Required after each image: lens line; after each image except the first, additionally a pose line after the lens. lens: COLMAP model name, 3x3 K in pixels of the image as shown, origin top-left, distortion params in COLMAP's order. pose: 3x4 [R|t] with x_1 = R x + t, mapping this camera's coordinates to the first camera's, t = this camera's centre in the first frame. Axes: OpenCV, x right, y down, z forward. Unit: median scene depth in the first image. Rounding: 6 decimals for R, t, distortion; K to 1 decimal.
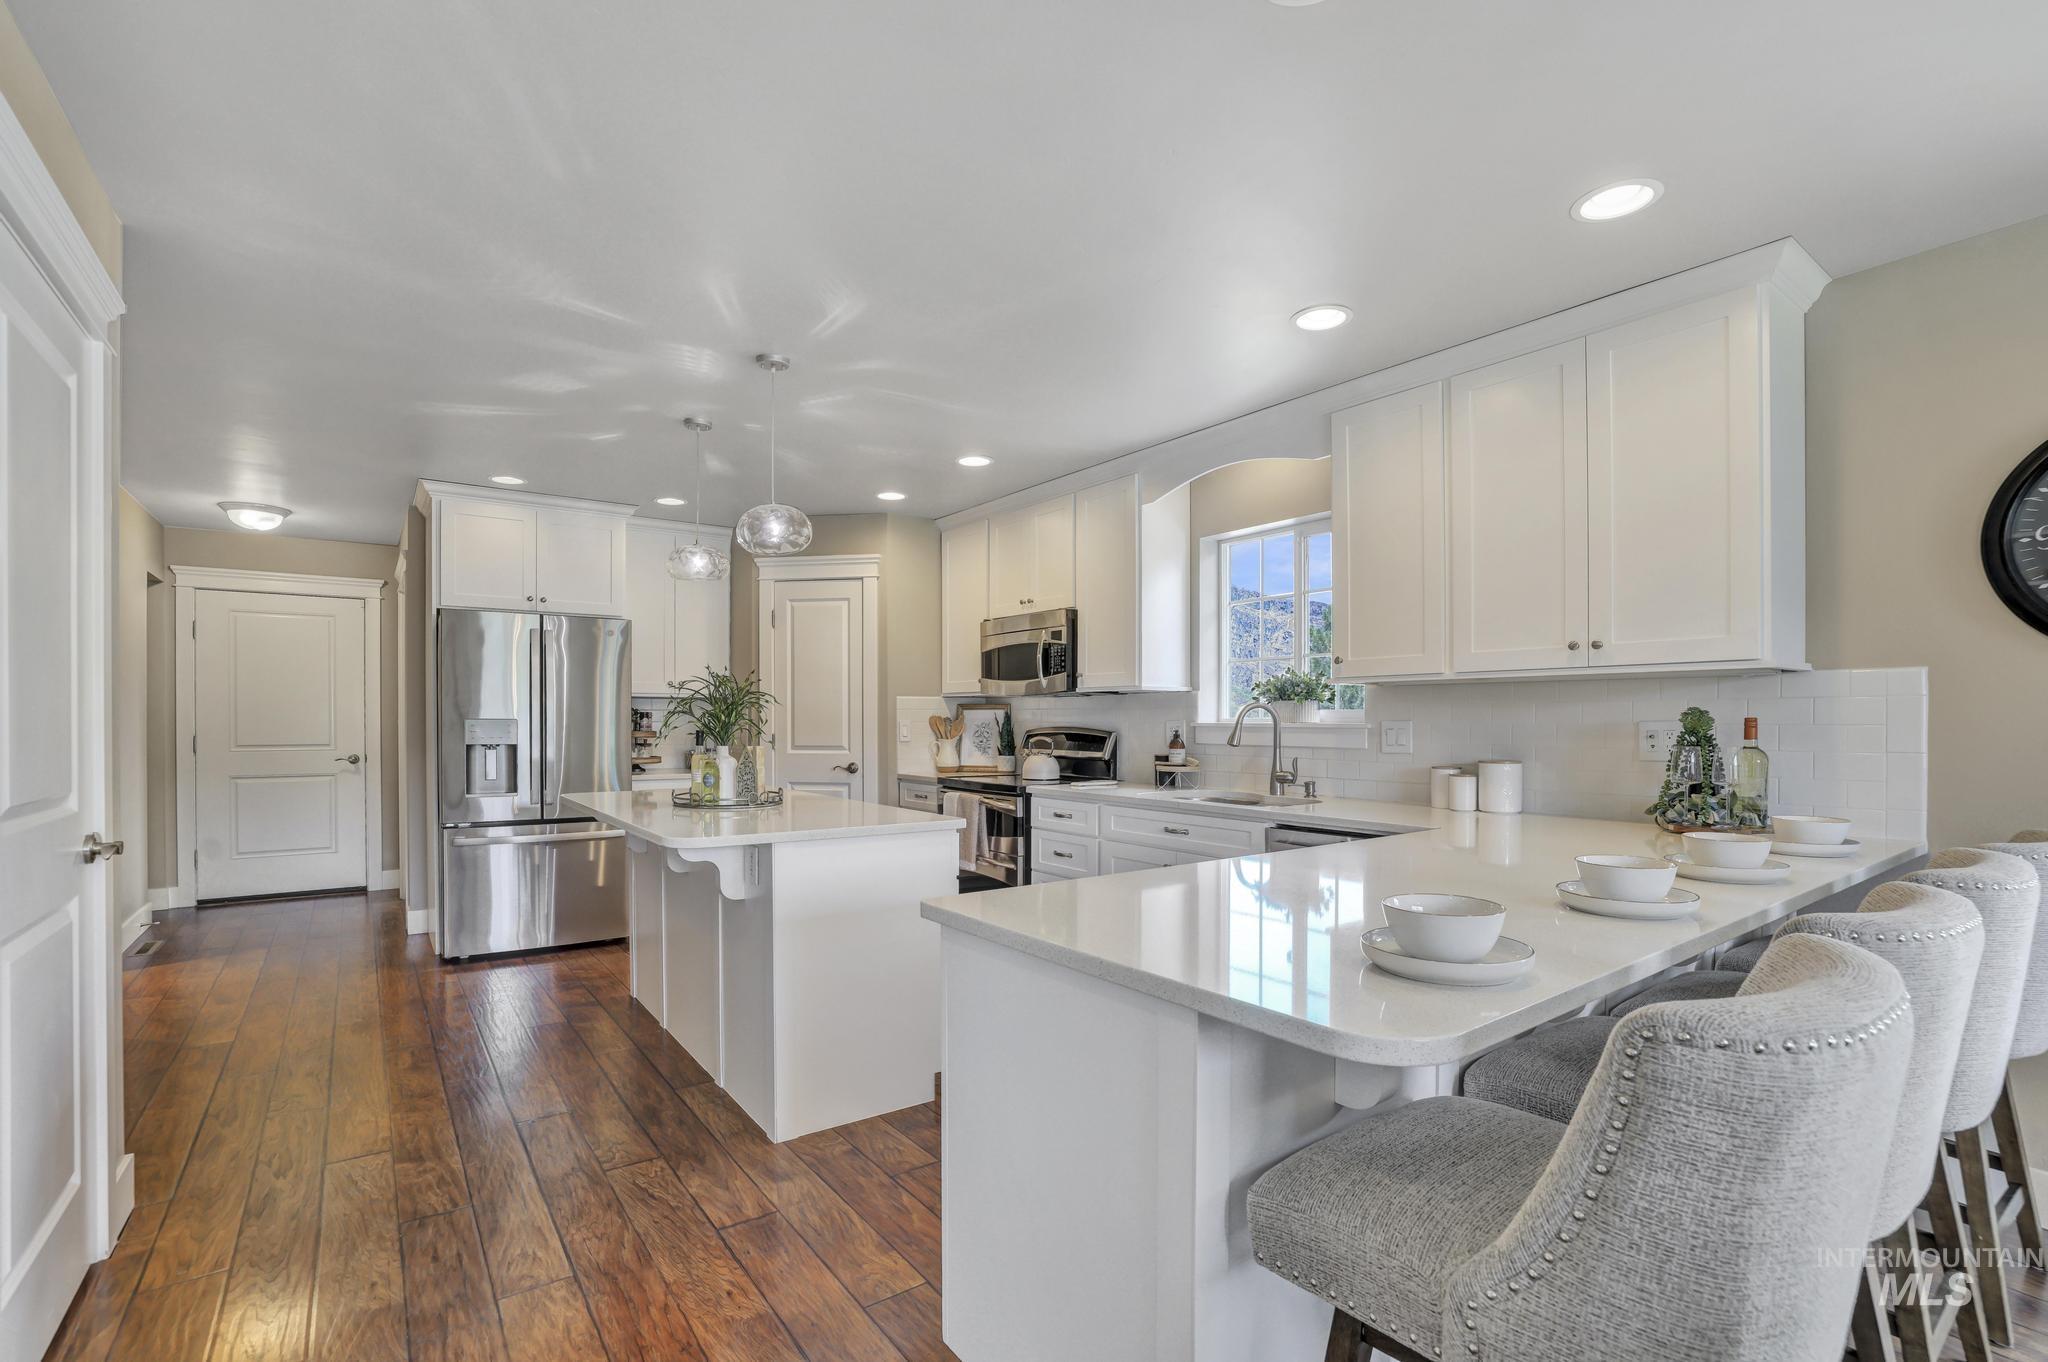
lens RADIAL K [[888.1, 0, 1028.6], [0, 888.1, 719.1], [0, 0, 1]] dist [-0.034089, 0.000345]
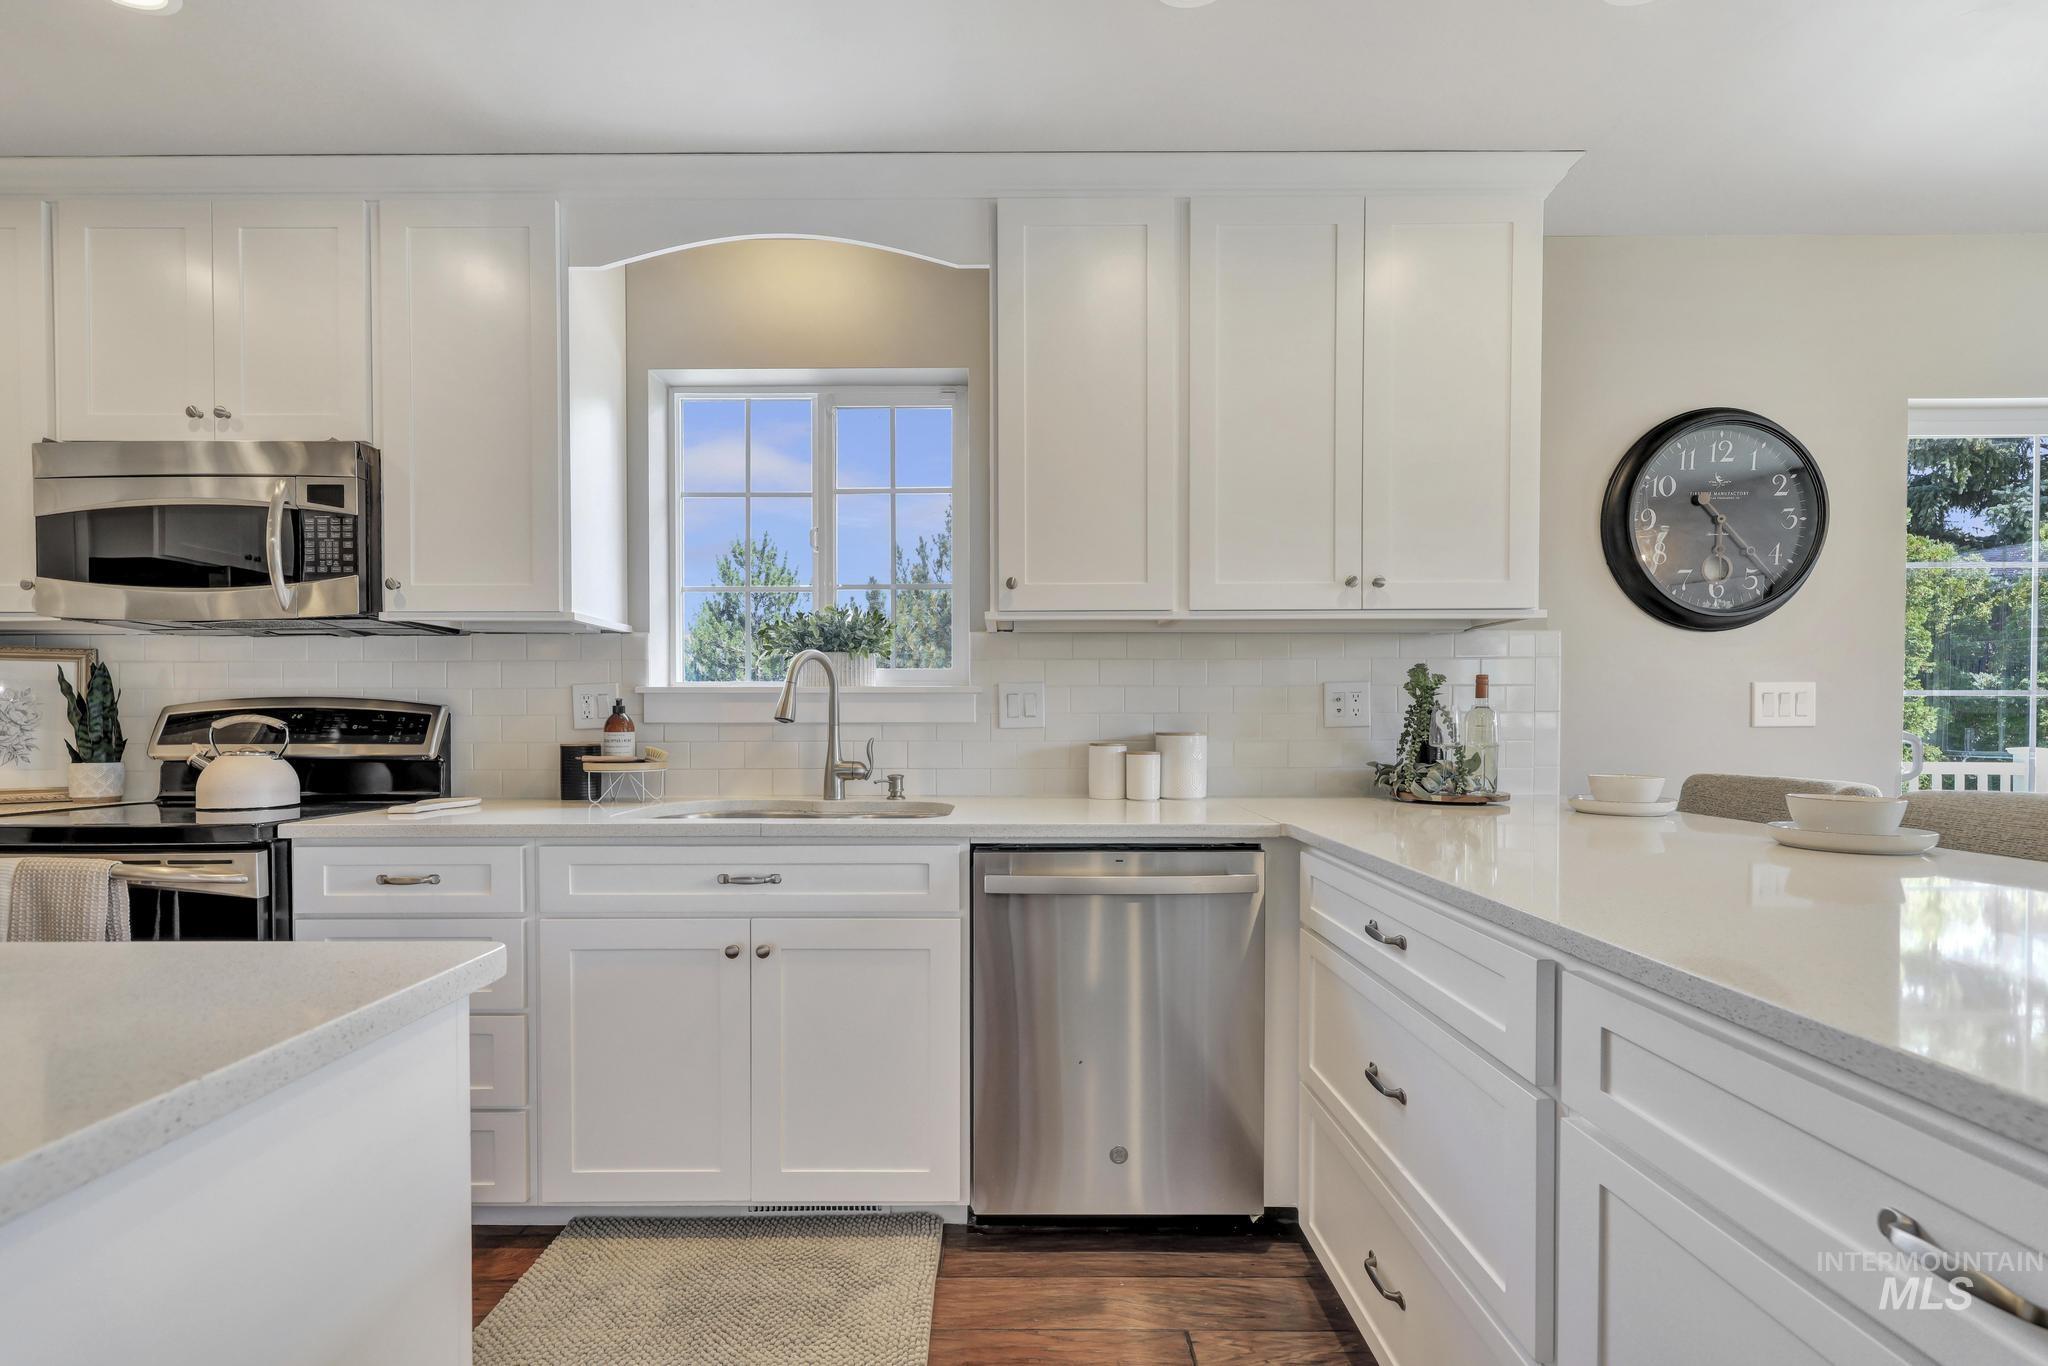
lens RADIAL K [[935.3, 0, 1019.4], [0, 935.3, 738.5], [0, 0, 1]] dist [-0.000760, -0.000039]
pose [[0.599619, -0.018964, 0.800061, -0.145706], [0.002455, 0.999758, 0.021857, 0.023353], [-0.800282, -0.011142, 0.599520, 0.420791]]
